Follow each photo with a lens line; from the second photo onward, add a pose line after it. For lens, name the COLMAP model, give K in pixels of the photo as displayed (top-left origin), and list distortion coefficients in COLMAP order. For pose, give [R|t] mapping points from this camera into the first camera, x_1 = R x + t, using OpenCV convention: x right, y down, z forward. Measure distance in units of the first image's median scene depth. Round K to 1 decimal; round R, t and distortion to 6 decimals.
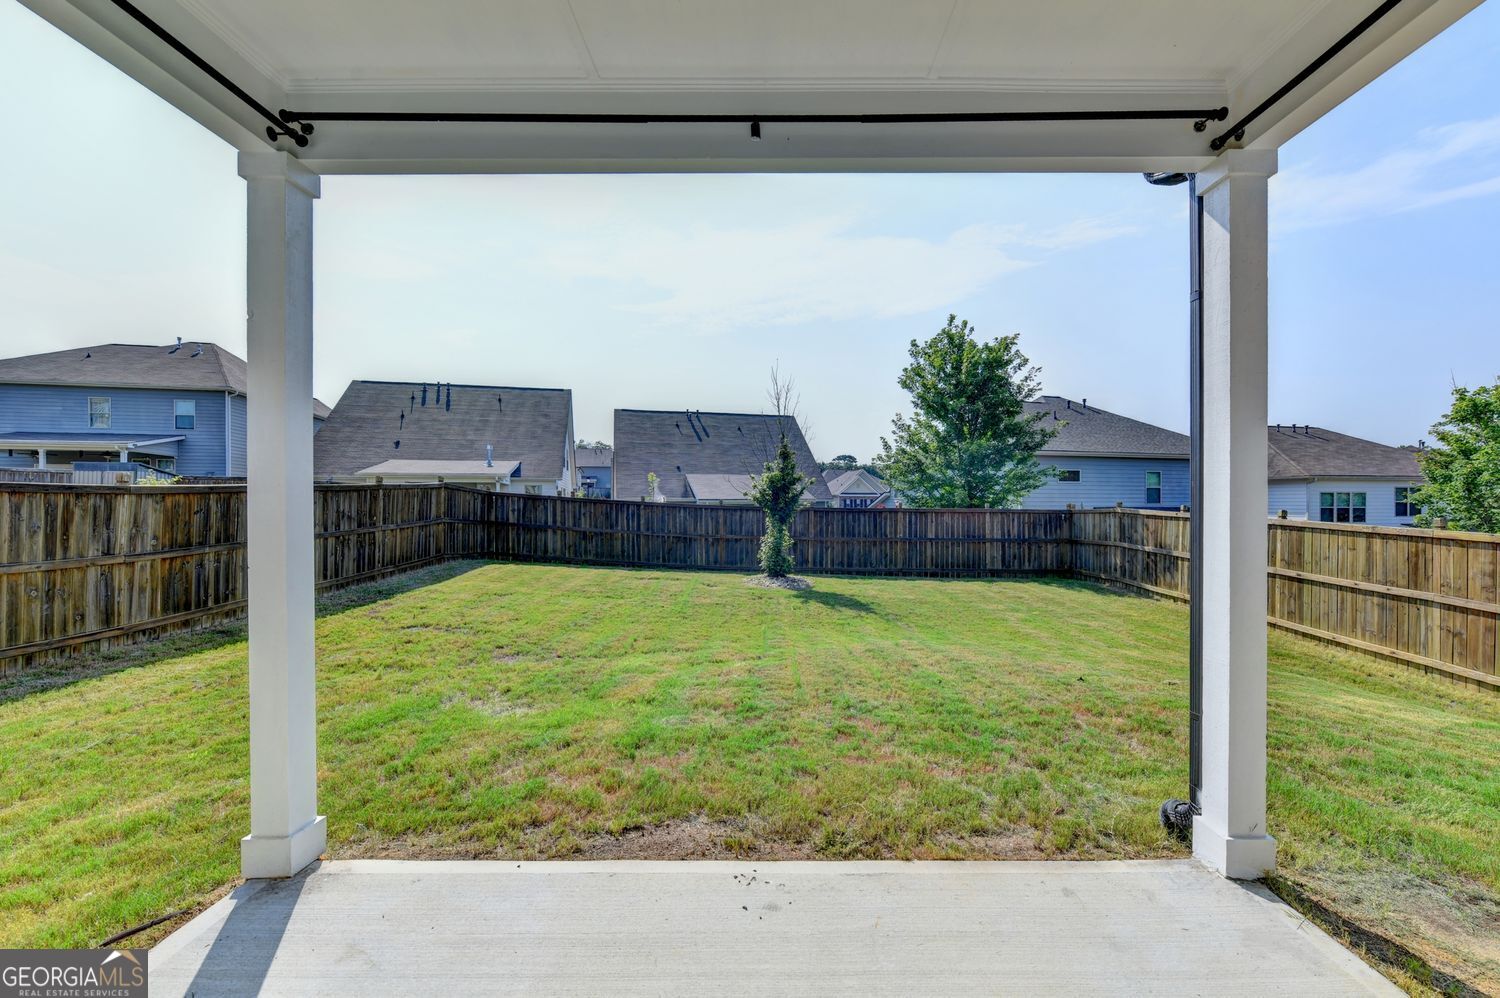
lens RADIAL K [[627.7, 0, 755.4], [0, 627.7, 507.0], [0, 0, 1]] dist [-0.009796, -0.000341]
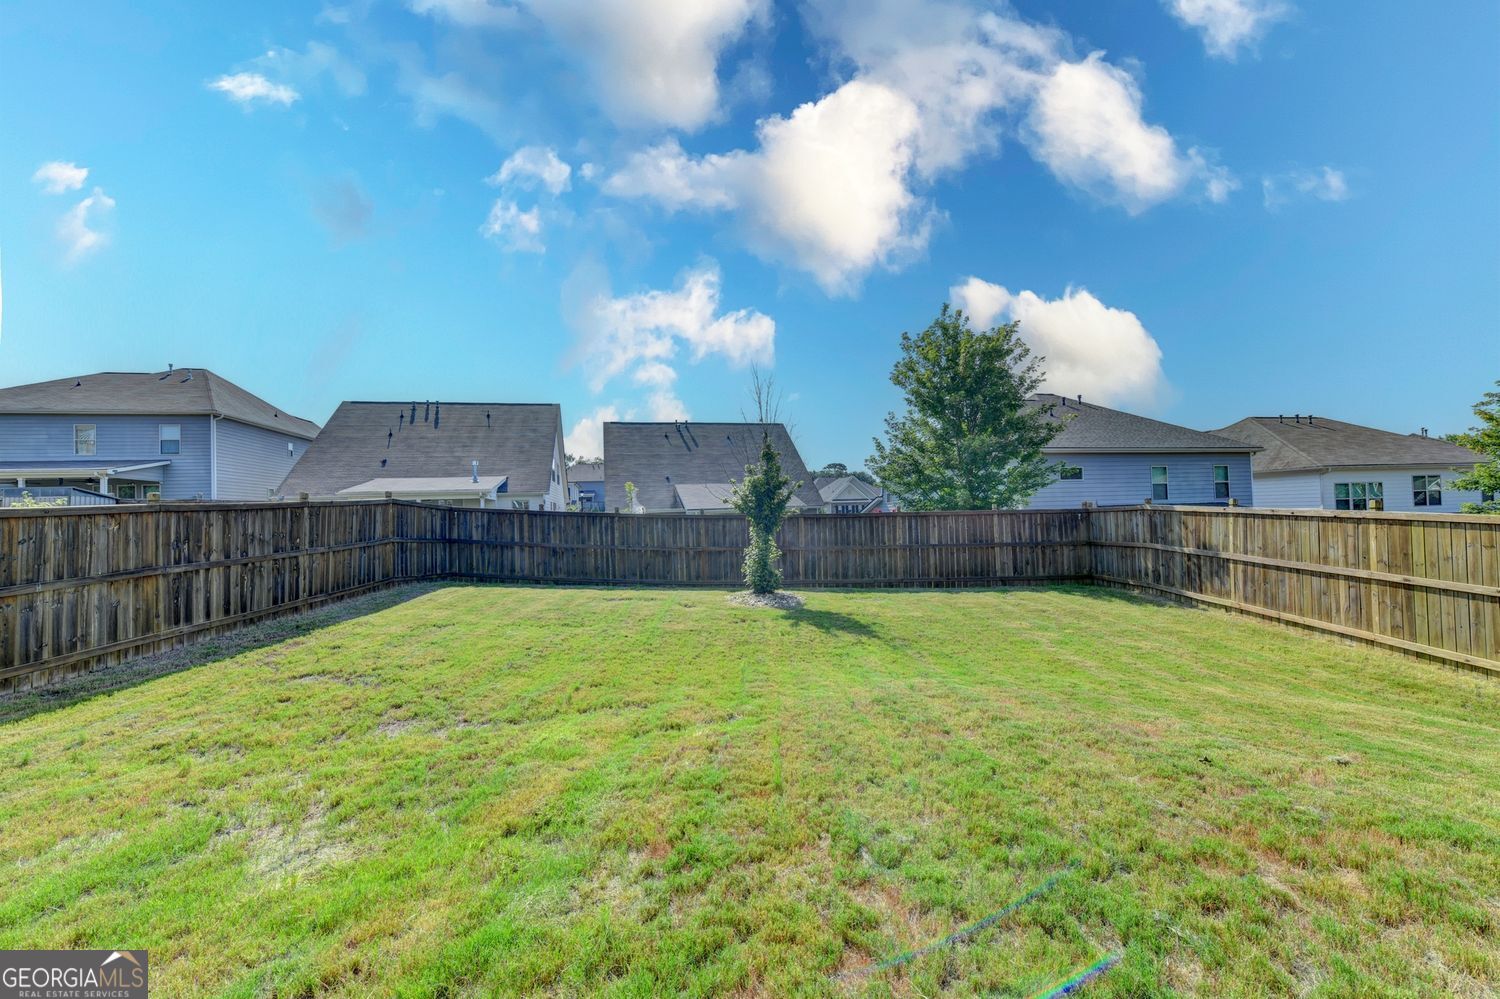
lens RADIAL K [[612.0, 0, 750.7], [0, 612.0, 515.6], [0, 0, 1]] dist [-0.004942, -0.000443]
pose [[0.999584, -0.028766, 0.002191, 0.015184], [0.028767, 0.999586, -0.000551, 0.001229], [-0.002175, 0.000614, 0.999997, 0.117776]]
